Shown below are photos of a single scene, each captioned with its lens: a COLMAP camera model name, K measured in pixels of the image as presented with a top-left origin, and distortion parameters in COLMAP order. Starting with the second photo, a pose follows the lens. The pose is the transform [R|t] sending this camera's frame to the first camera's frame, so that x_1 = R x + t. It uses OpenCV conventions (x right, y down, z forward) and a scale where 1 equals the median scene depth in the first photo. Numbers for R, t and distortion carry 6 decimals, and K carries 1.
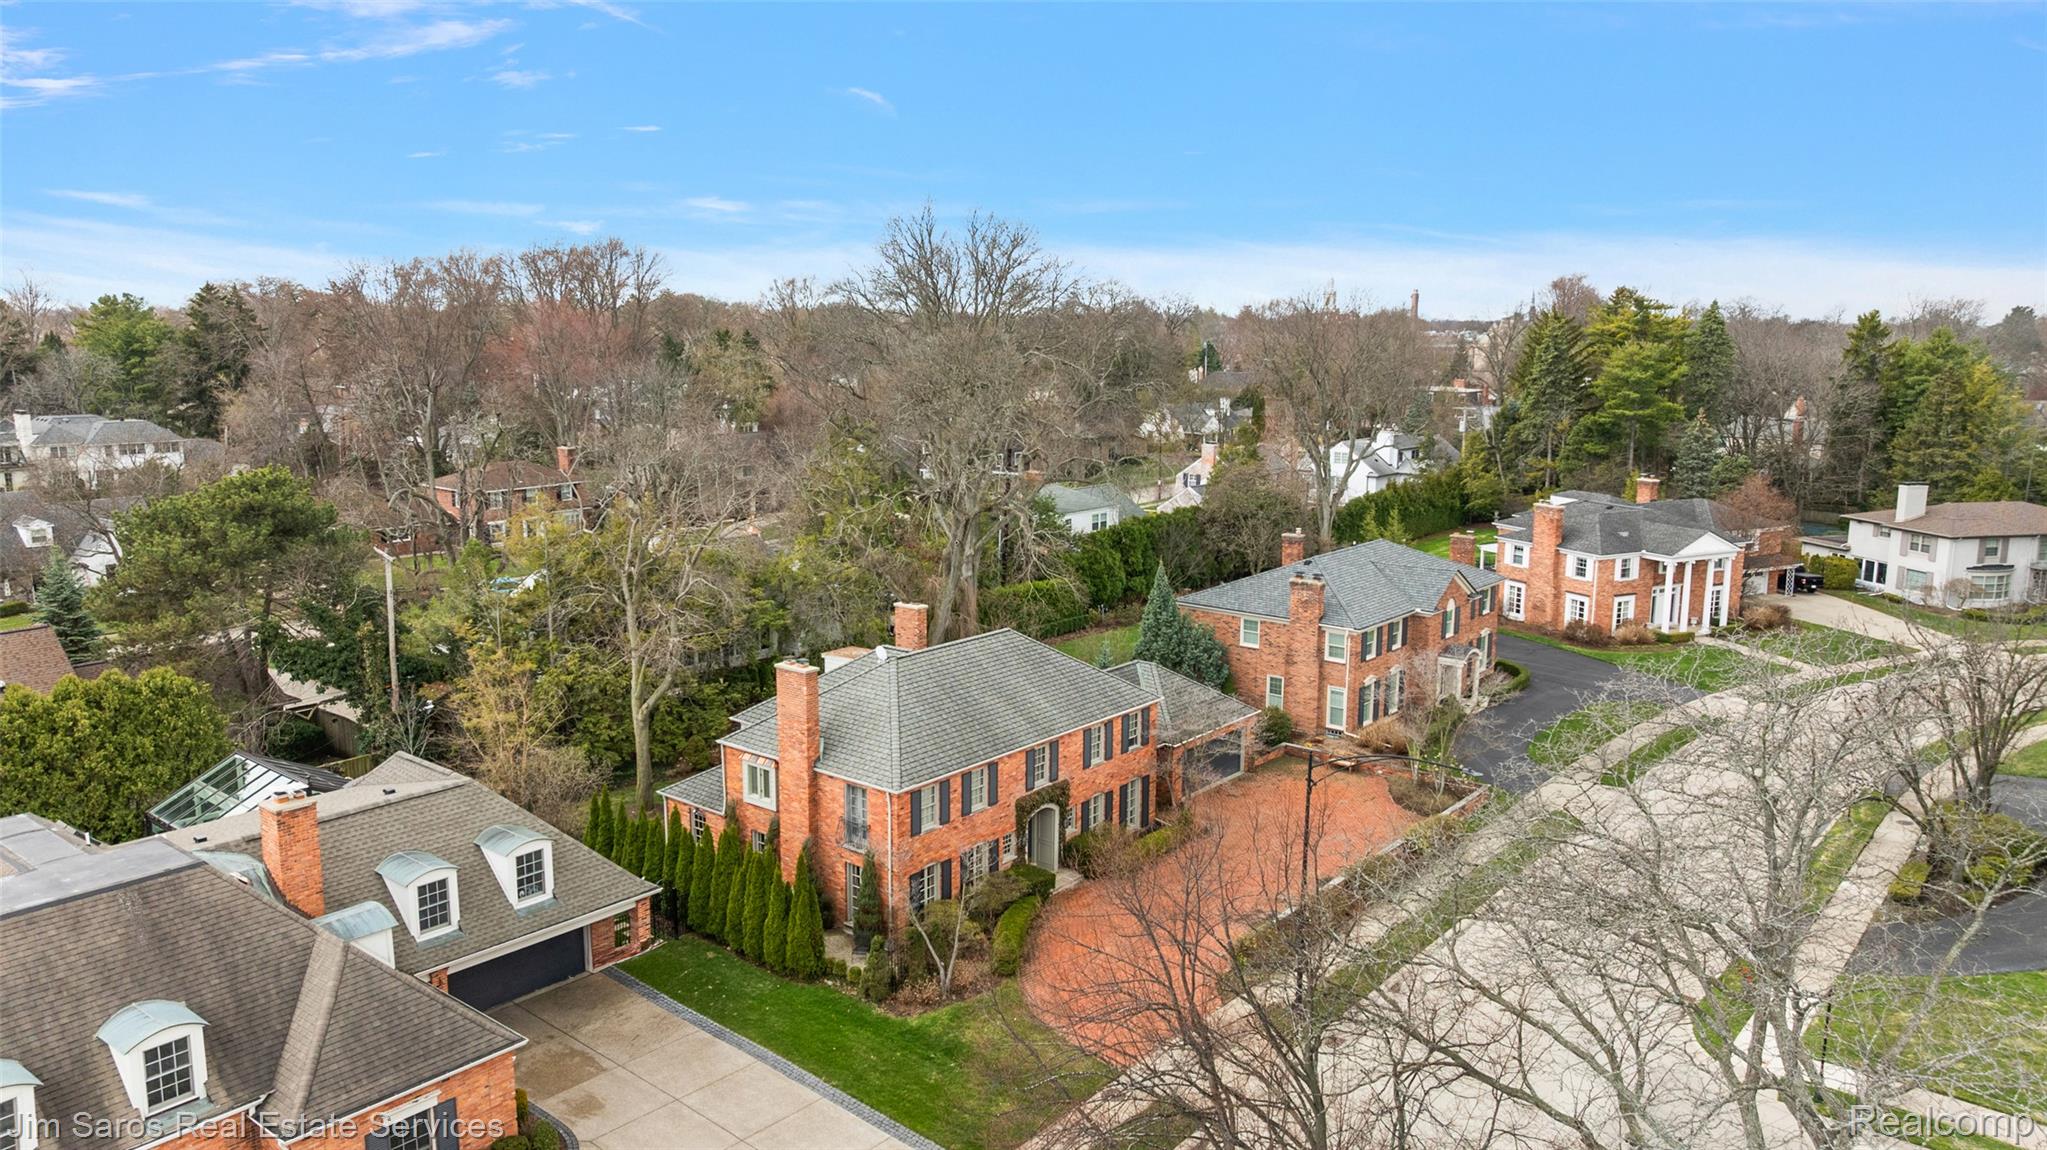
lens RADIAL K [[1447.9, 0, 1023.5], [0, 1447.9, 575.0], [0, 0, 1]] dist [-0.018911, -0.000453]
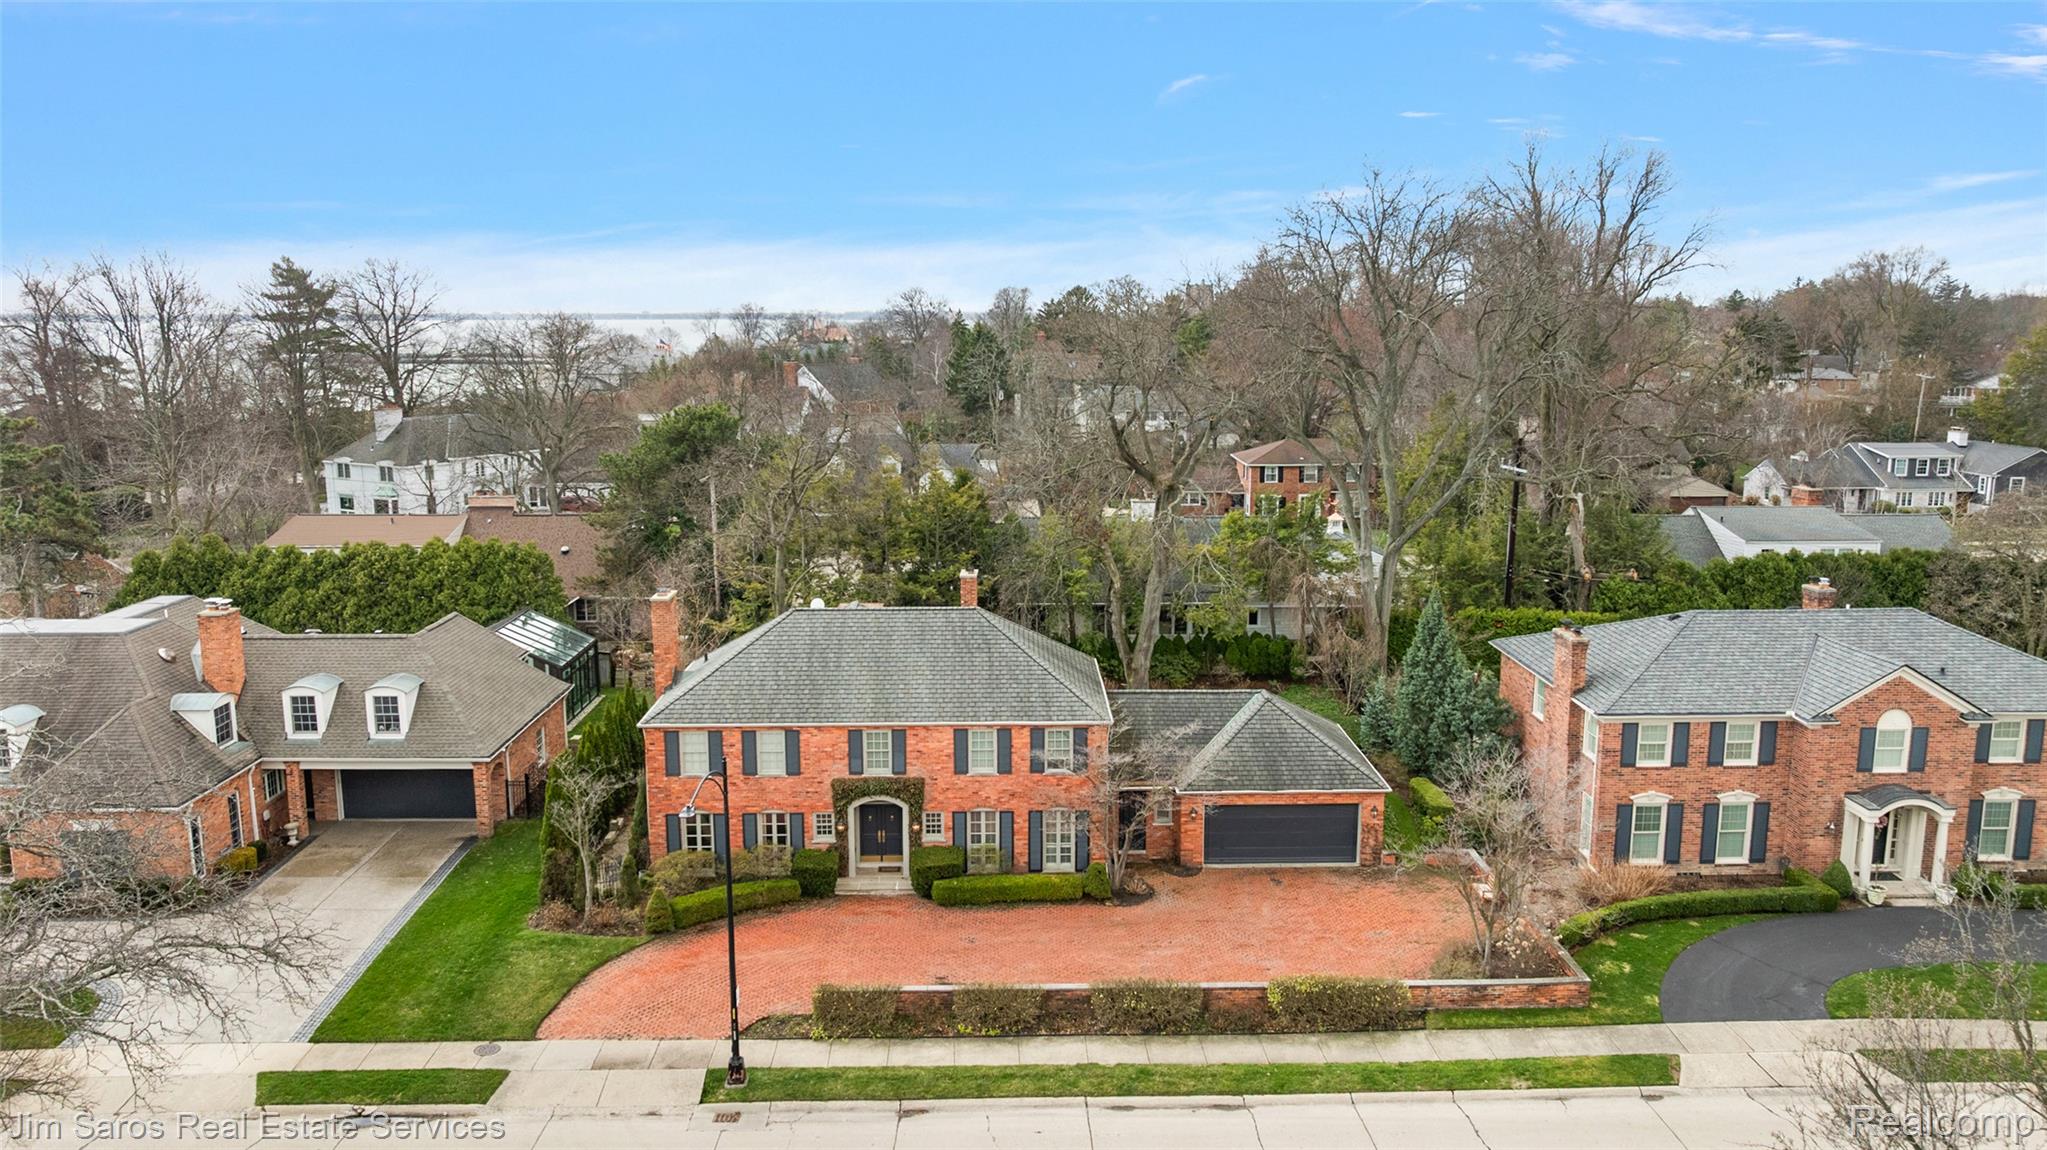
lens RADIAL K [[1447.9, 0, 1023.5], [0, 1447.9, 575.0], [0, 0, 1]] dist [-0.018911, -0.000453]
pose [[0.643232, 0.121483, -0.755973, 0.694382], [-0.128011, 0.990499, 0.050250, -0.032340], [0.754895, 0.064451, 0.652672, 0.444078]]
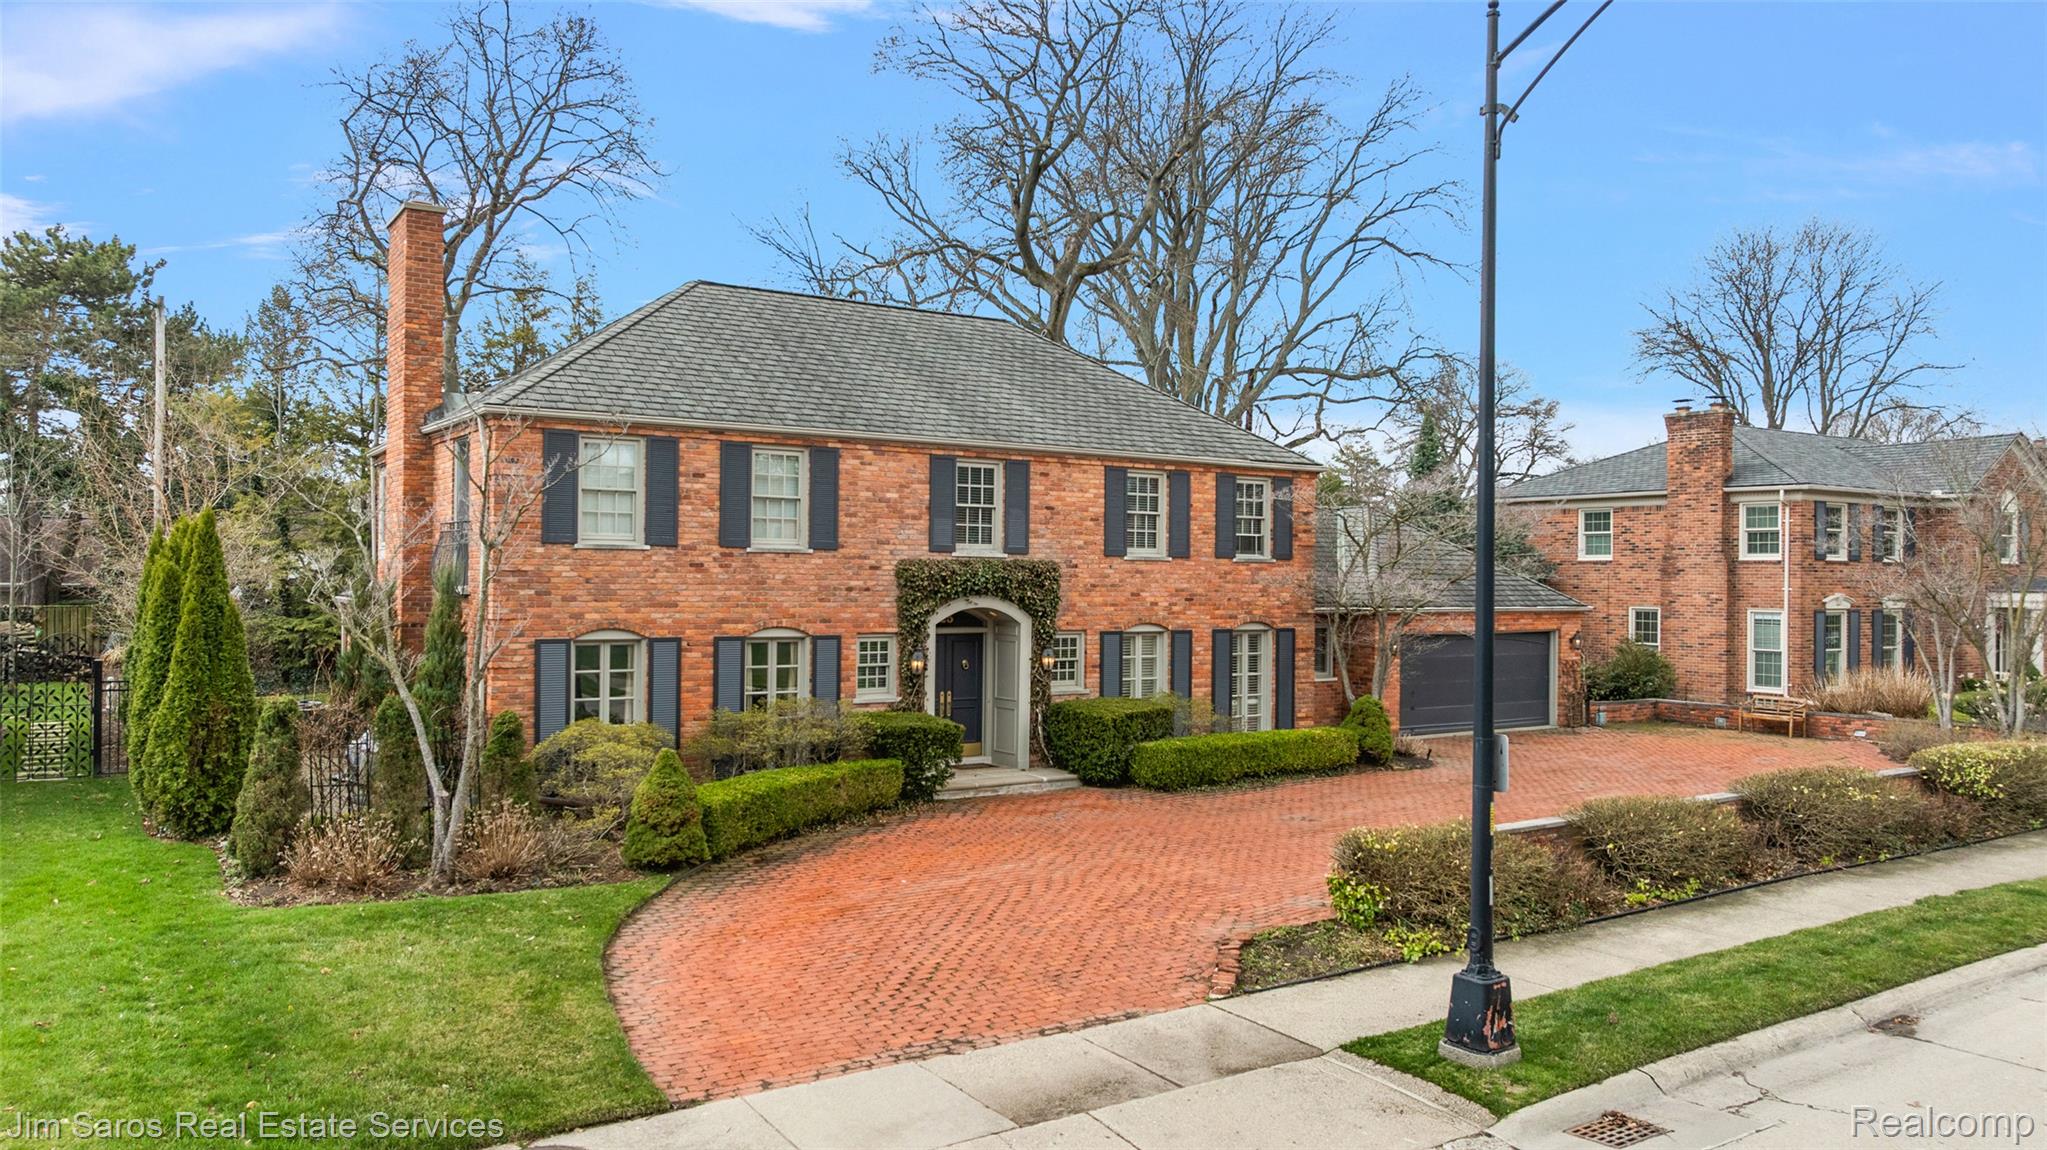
lens RADIAL K [[1425.6, 0, 1023.5], [0, 1425.6, 575.0], [0, 0, 1]] dist [-0.026130, -0.001410]
pose [[0.952068, 0.005179, -0.305842, 0.150065], [-0.059782, 0.983726, -0.169440, 0.212255], [0.299987, 0.179603, 0.936884, 0.560340]]
